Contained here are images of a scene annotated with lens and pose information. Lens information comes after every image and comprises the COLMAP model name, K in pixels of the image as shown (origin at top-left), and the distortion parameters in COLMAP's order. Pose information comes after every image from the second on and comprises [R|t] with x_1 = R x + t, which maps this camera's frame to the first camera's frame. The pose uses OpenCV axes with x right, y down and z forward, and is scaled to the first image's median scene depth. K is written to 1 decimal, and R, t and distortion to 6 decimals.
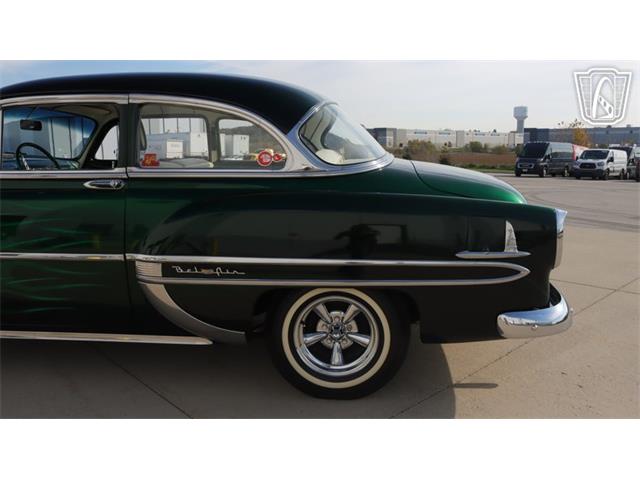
lens RADIAL K [[536.1, 0, 318.8], [0, 536.1, 244.7], [0, 0, 1]] dist [-0.159942, 0.121787]
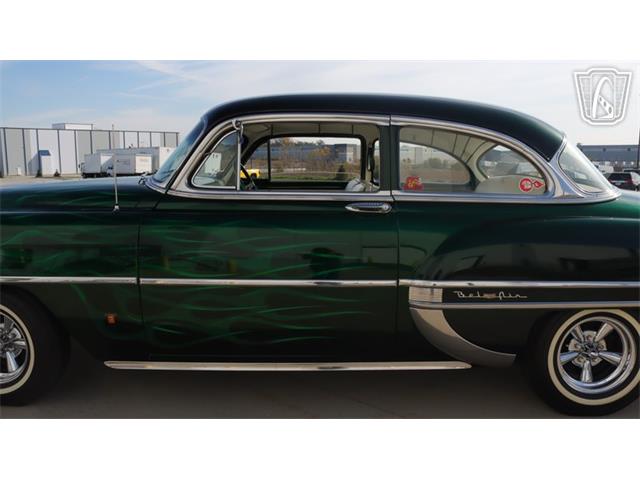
lens RADIAL K [[536.1, 0, 318.8], [0, 536.1, 242.6], [0, 0, 1]] dist [-0.159942, 0.121787]
pose [[0.996889, -0.002526, 0.078779, -0.572405], [0.005092, 0.999463, -0.032380, -0.019076], [-0.078654, 0.032681, 0.996366, 0.023721]]
